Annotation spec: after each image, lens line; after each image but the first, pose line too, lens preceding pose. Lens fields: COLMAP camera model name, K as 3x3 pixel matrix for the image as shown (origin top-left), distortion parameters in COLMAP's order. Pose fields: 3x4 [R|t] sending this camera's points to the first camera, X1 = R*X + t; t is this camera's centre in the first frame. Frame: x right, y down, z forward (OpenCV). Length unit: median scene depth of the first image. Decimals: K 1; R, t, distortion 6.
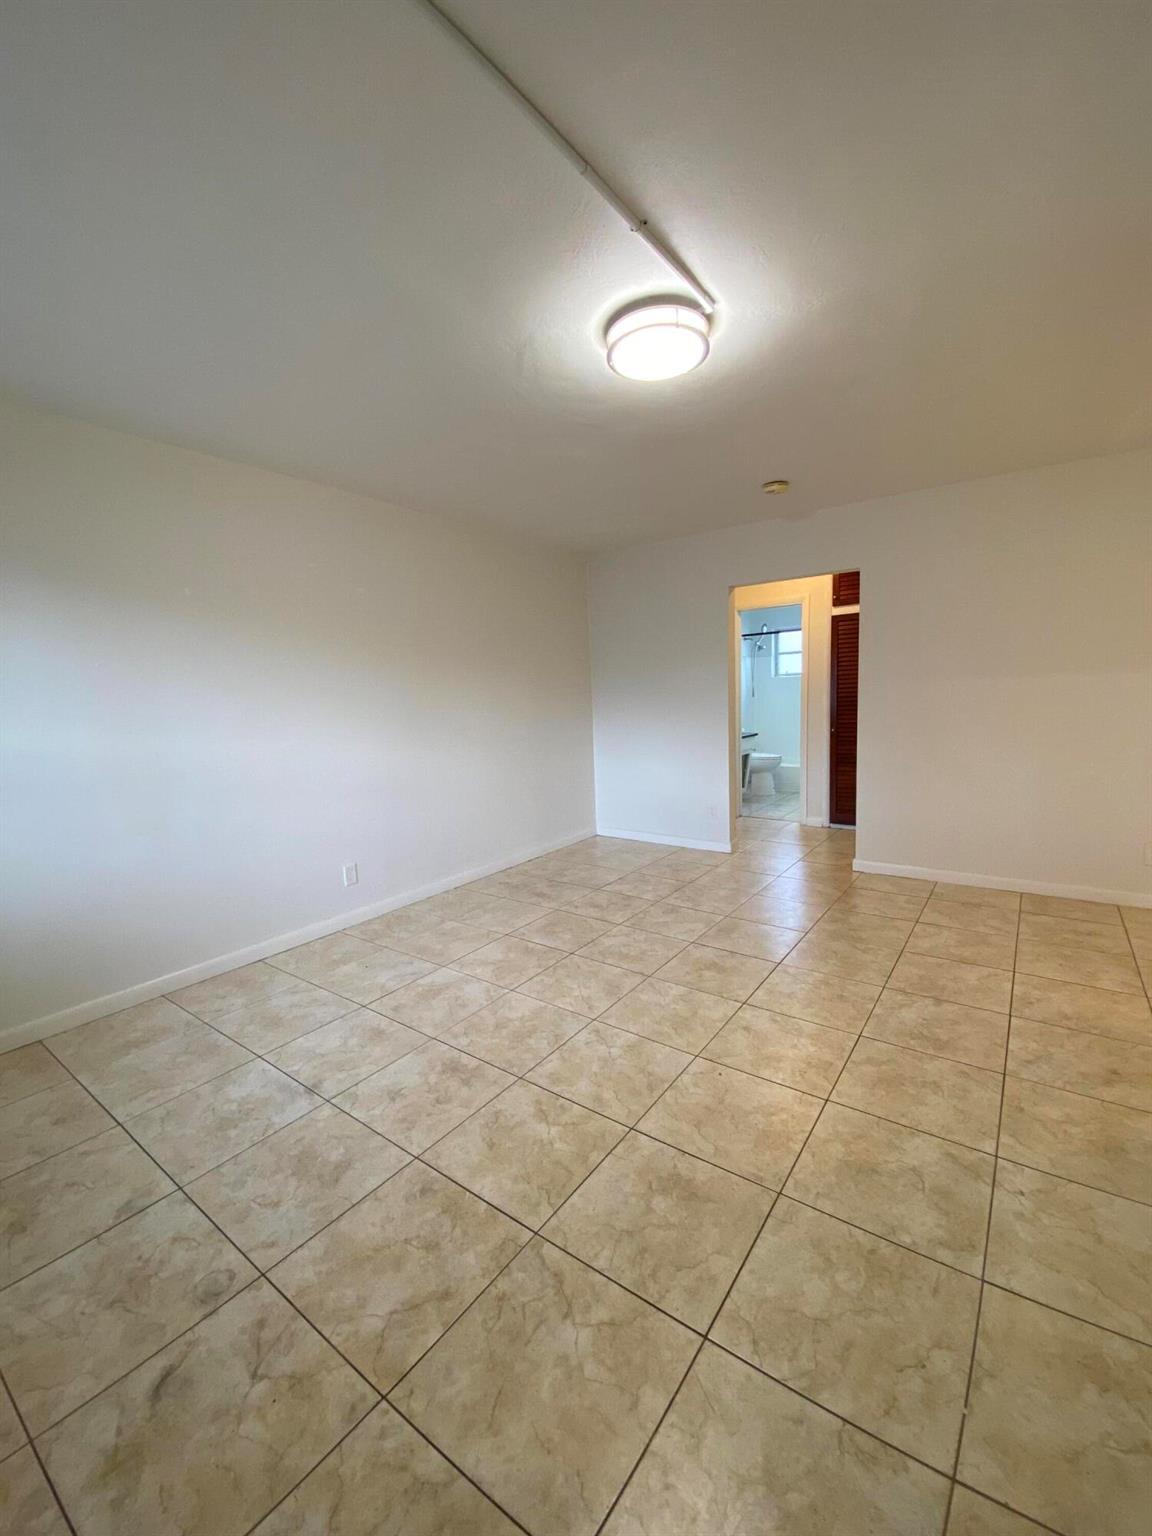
lens RADIAL K [[617.7, 0, 576.0], [0, 617.7, 768.0], [0, 0, 1]] dist [-0.021846, -0.000077]
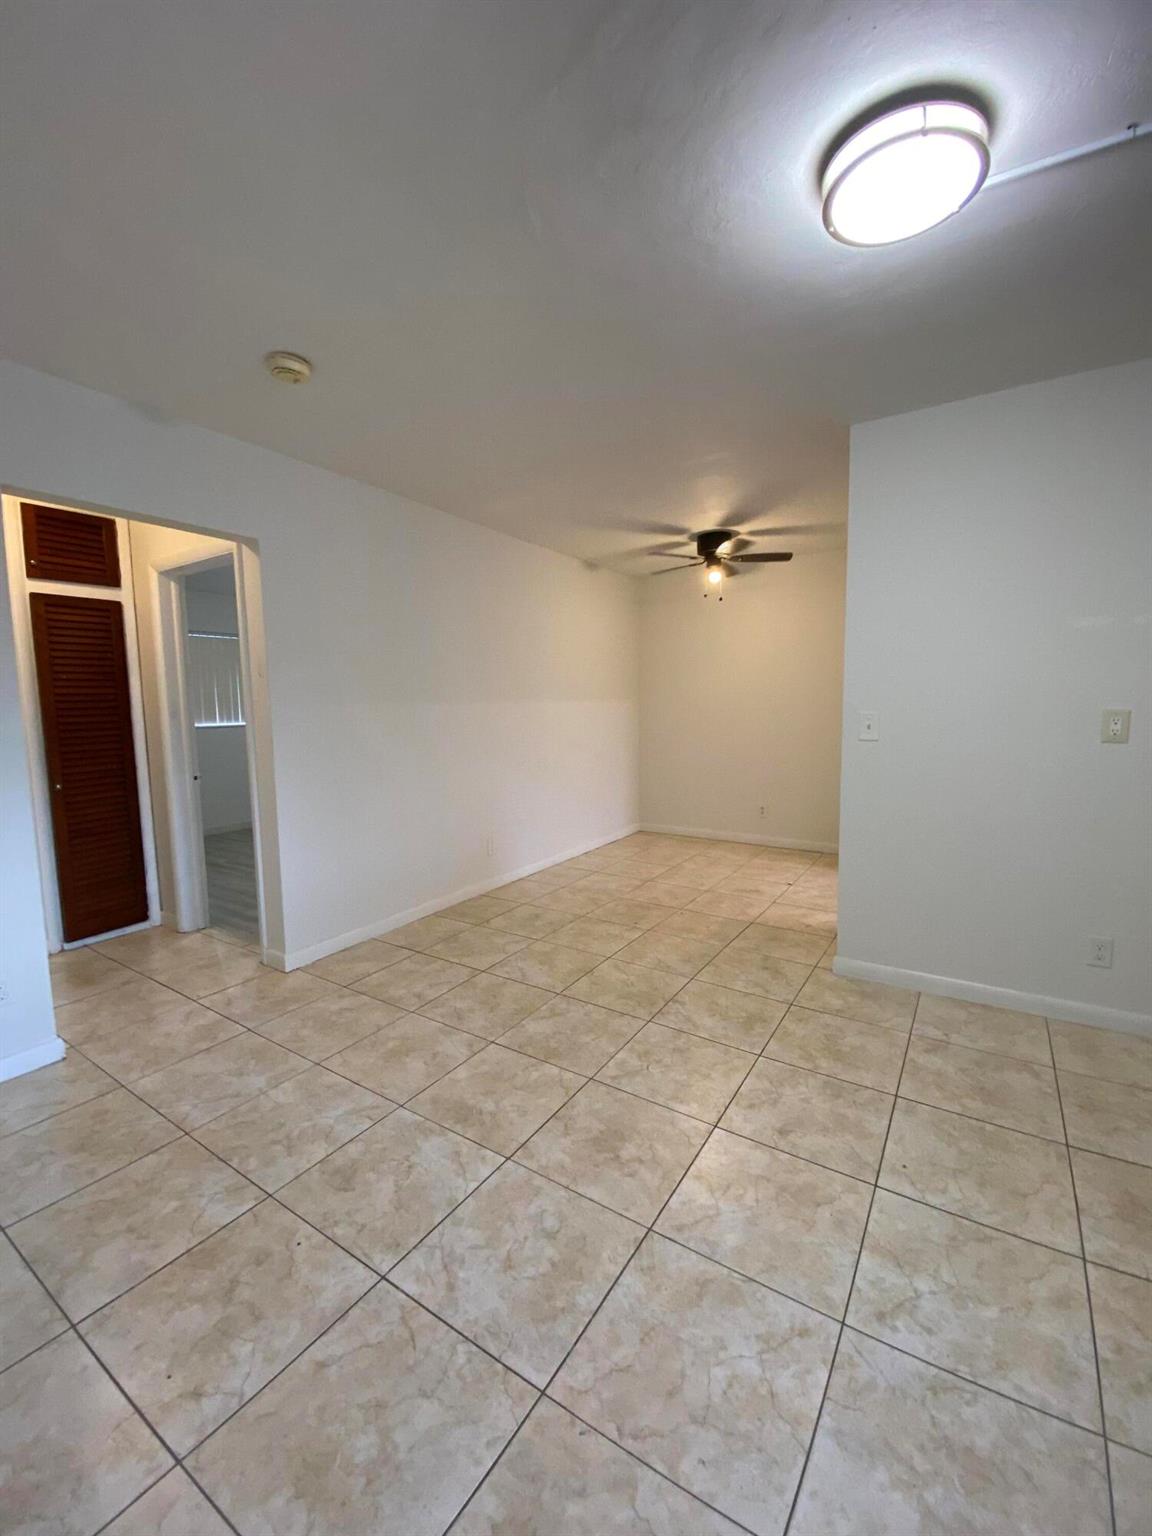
lens RADIAL K [[621.2, 0, 573.2], [0, 621.2, 761.6], [0, 0, 1]] dist [0.027705, -0.023943]
pose [[-0.059736, -0.059085, 0.996464, -0.413415], [0.136062, 0.988448, 0.066766, -0.114343], [-0.988898, 0.139569, -0.051006, 1.083580]]
